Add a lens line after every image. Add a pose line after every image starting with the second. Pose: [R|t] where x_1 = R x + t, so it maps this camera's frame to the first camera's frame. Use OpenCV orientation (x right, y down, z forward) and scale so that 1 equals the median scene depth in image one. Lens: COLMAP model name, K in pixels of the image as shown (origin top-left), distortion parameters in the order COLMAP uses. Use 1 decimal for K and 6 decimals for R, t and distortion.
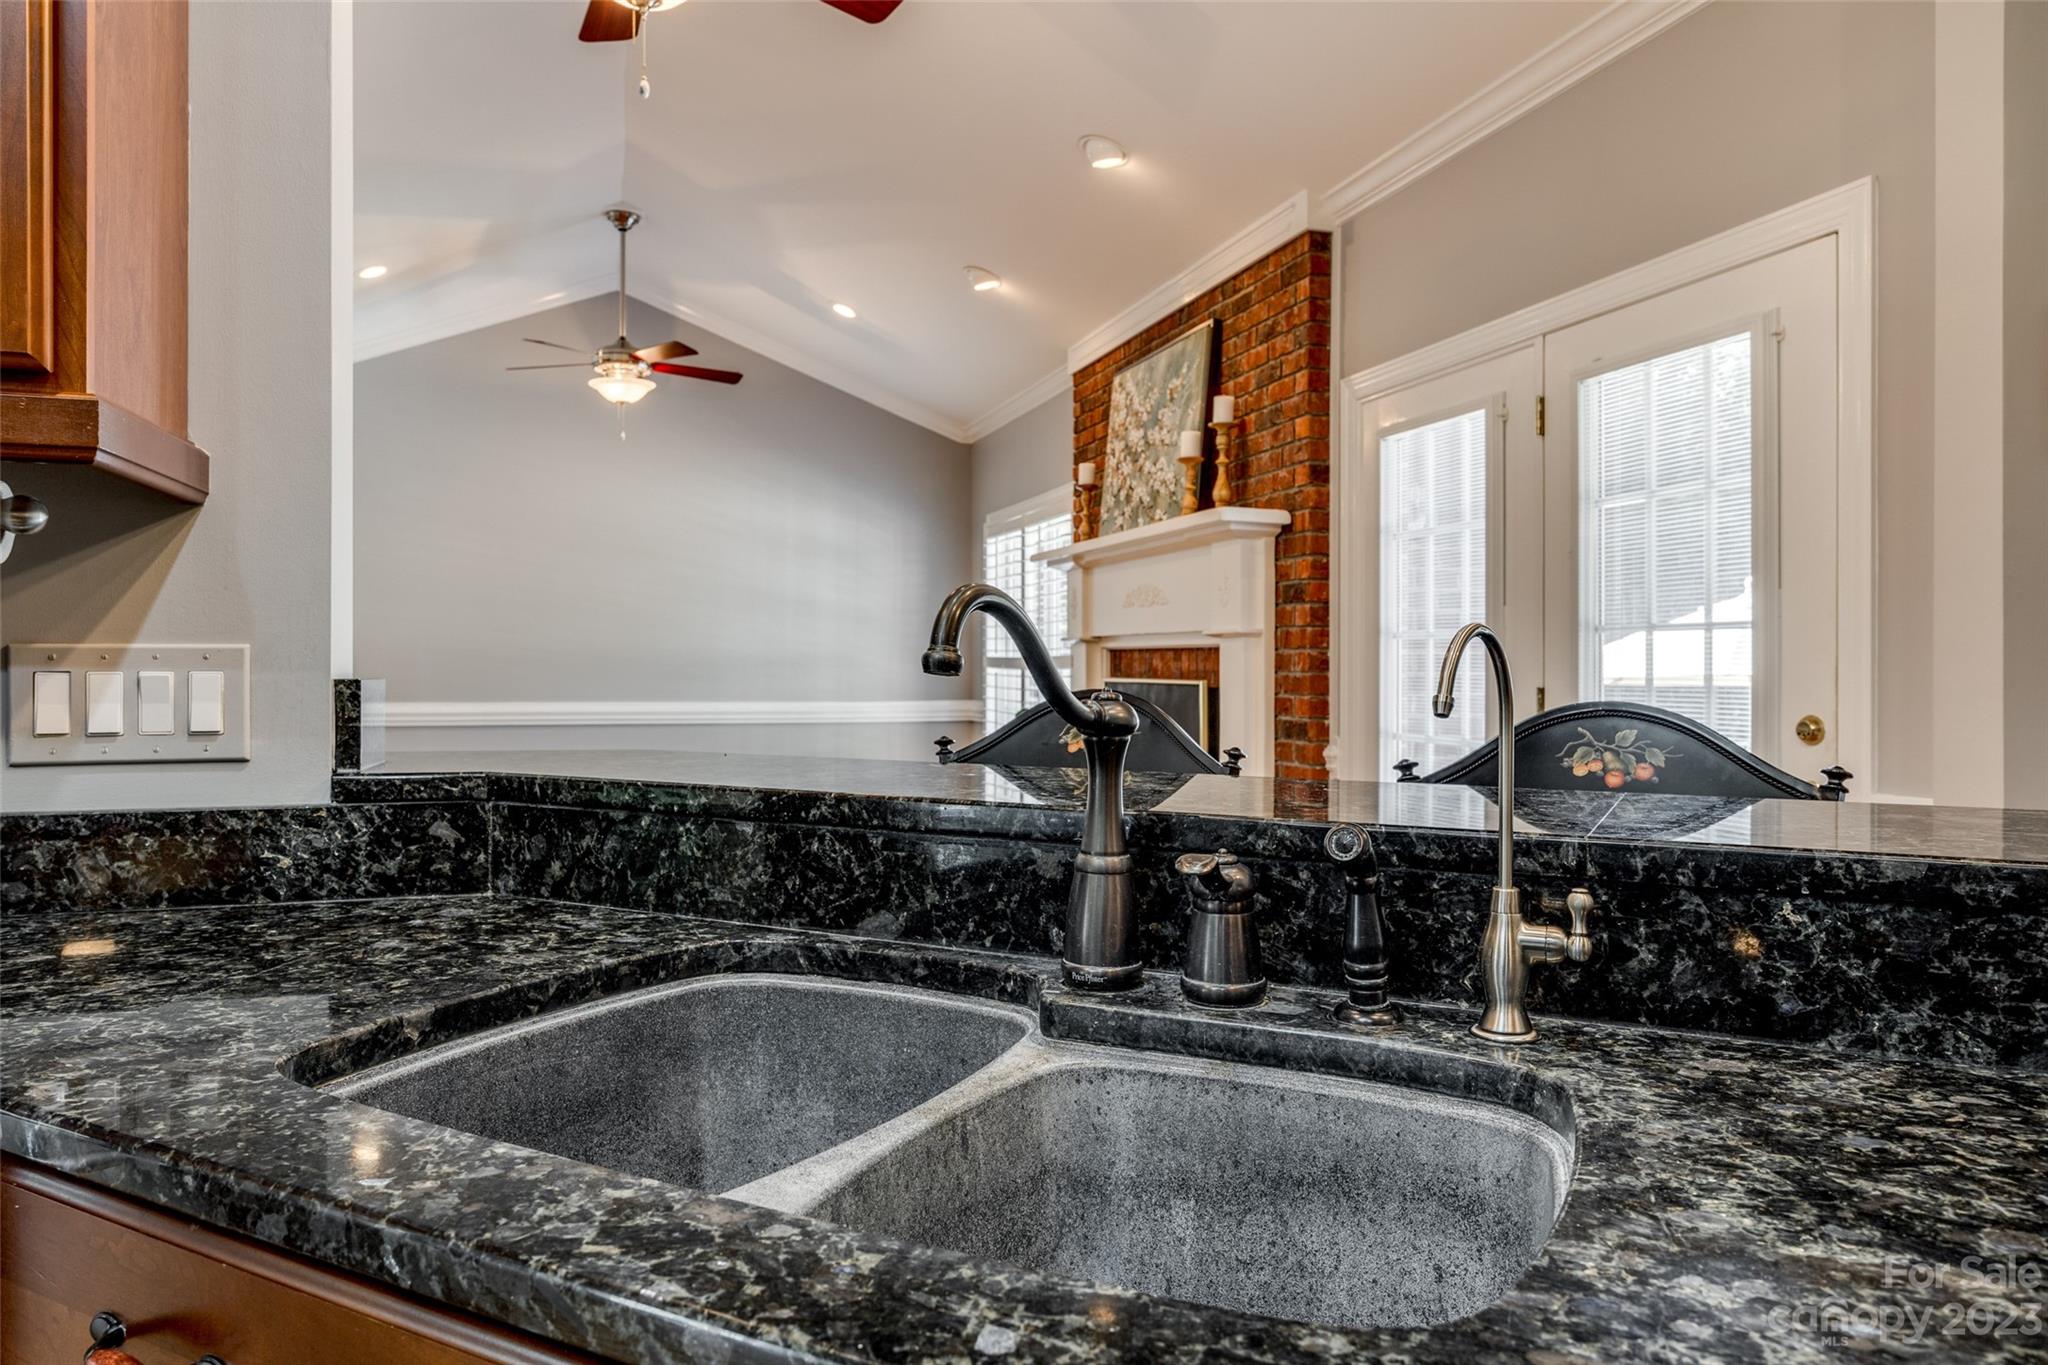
lens RADIAL K [[1351.1, 0, 1021.1], [0, 1351.1, 641.7], [0, 0, 1]] dist [0.016595, -0.002933]
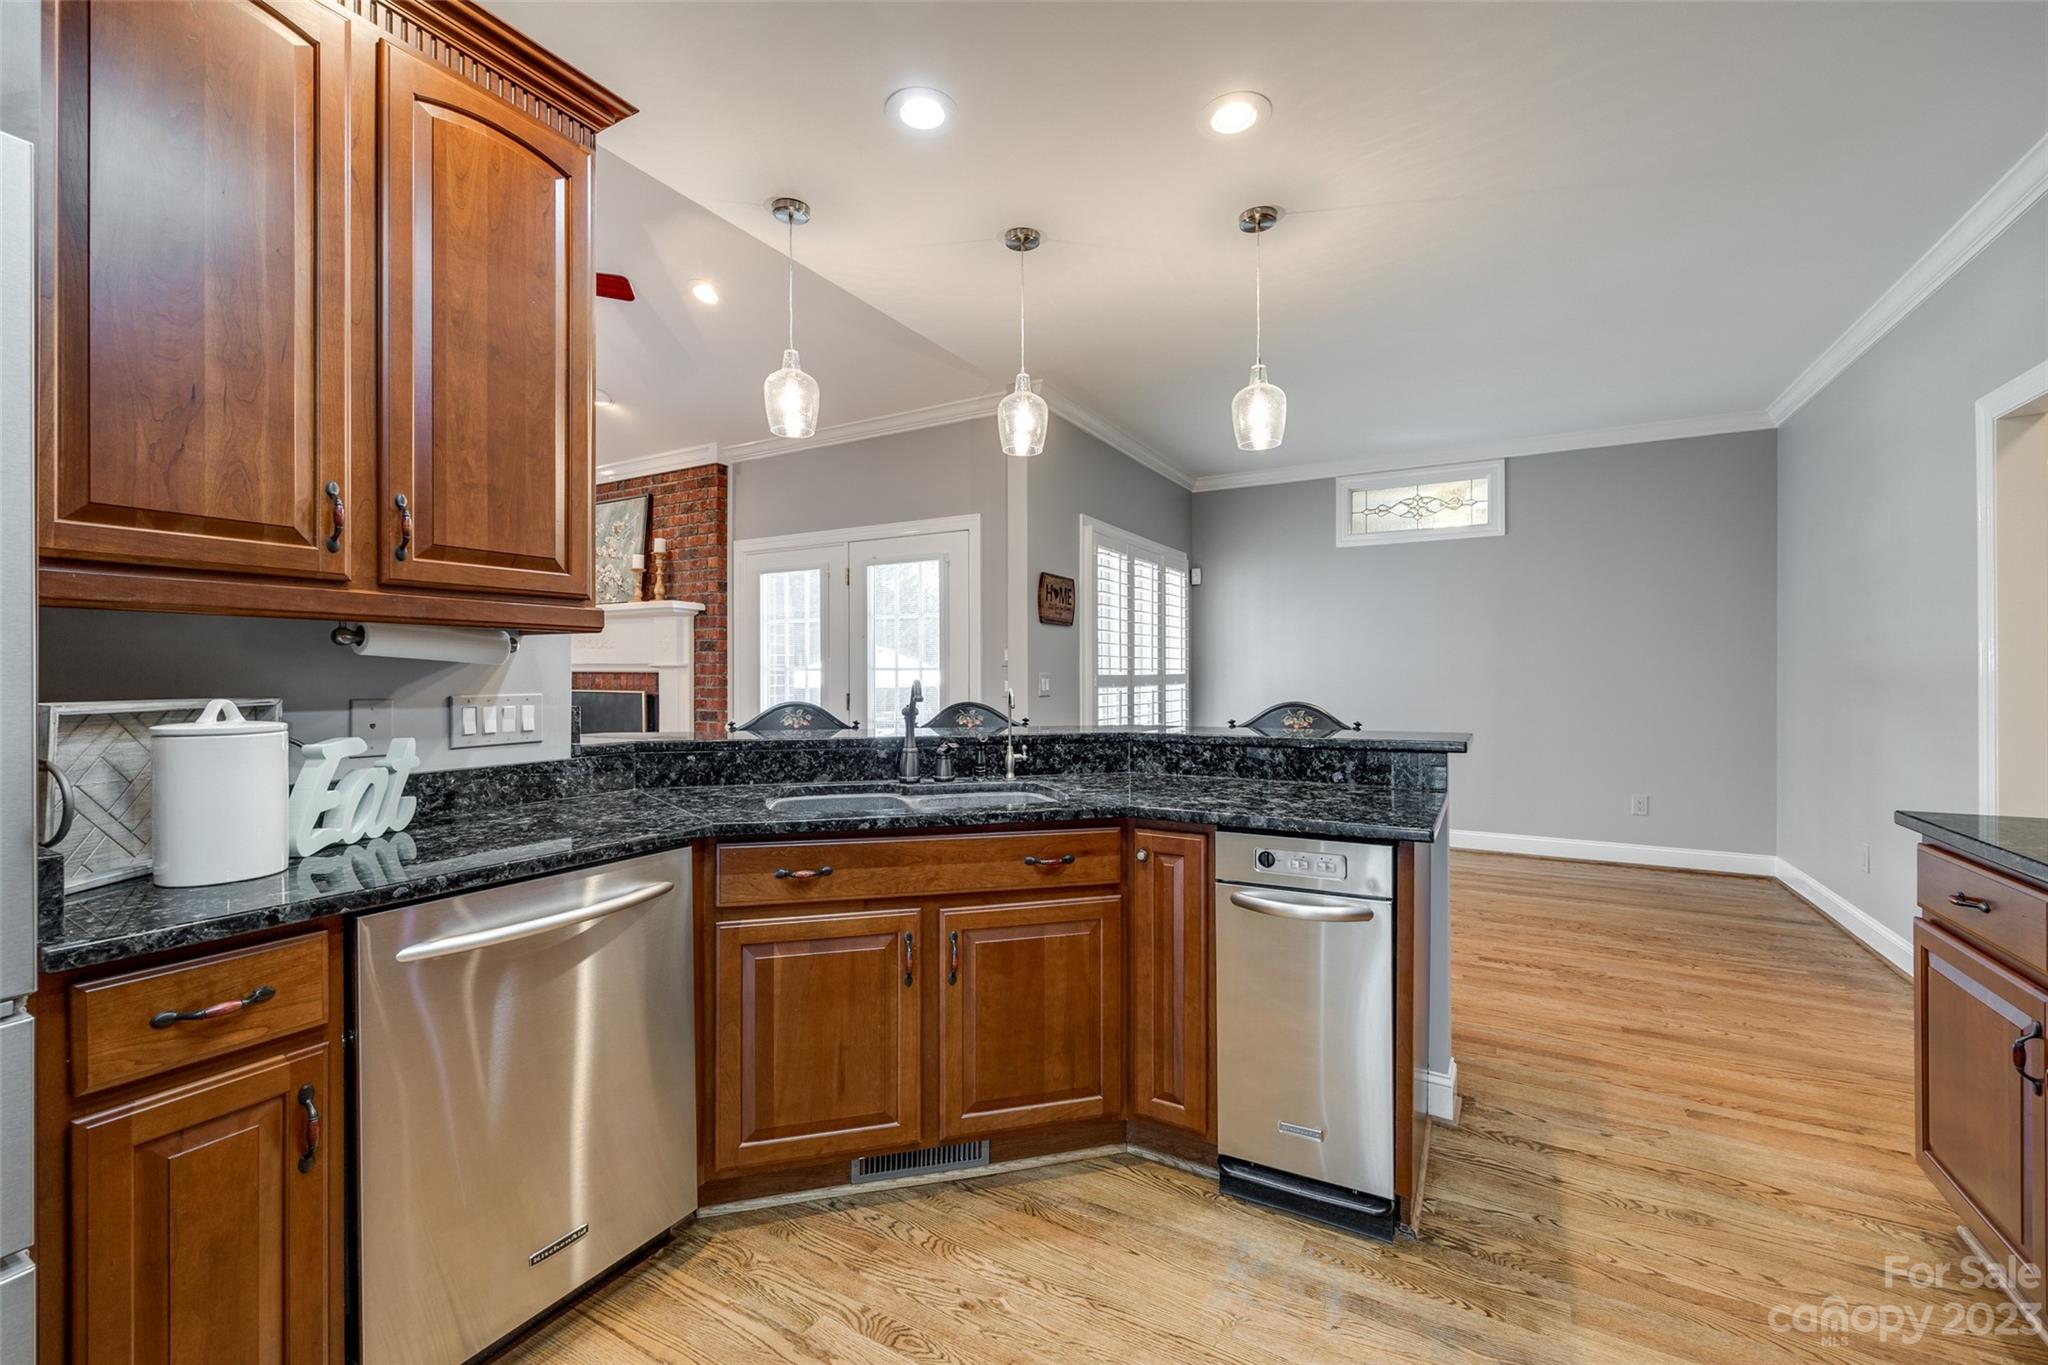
lens RADIAL K [[827.8, 0, 1023.3], [0, 827.8, 678.6], [0, 0, 1]] dist [-0.002643, 0.000112]
pose [[0.732616, -0.007860, 0.680597, -0.286016], [-0.009885, 0.999705, 0.022186, -0.020025], [-0.680570, -0.022981, 0.732322, -0.198861]]
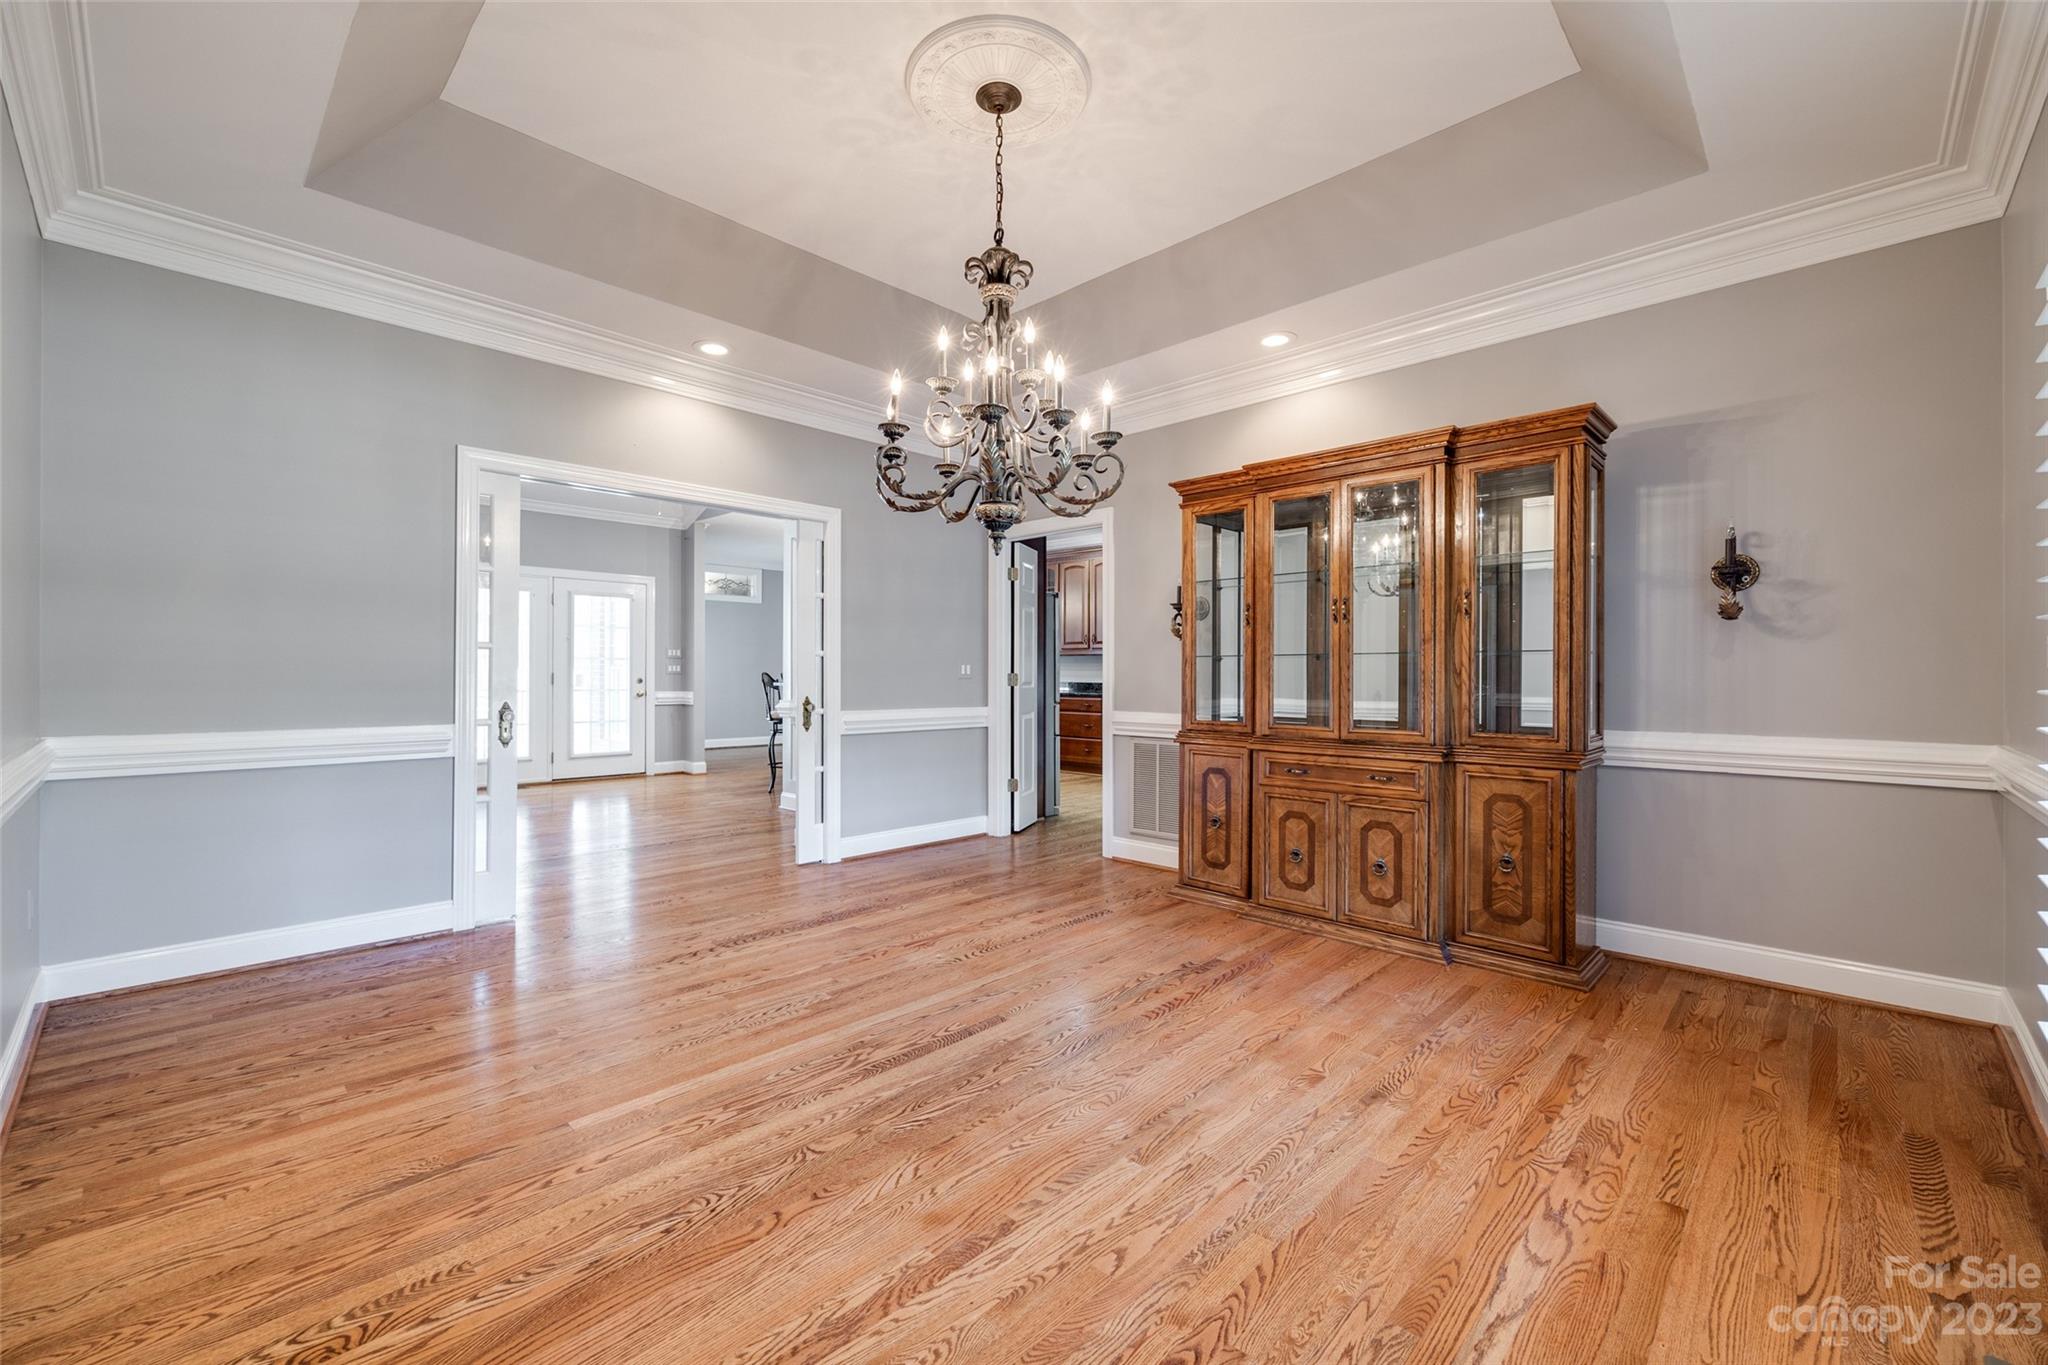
lens RADIAL K [[827.8, 0, 1012.3], [0, 827.8, 687.0], [0, 0, 1]] dist [-0.002643, 0.000112]
pose [[-0.474782, -0.022750, 0.879809, -1.729927], [-0.022727, 0.999649, 0.013585, 0.008651], [-0.879810, -0.013545, -0.475133, 0.760641]]
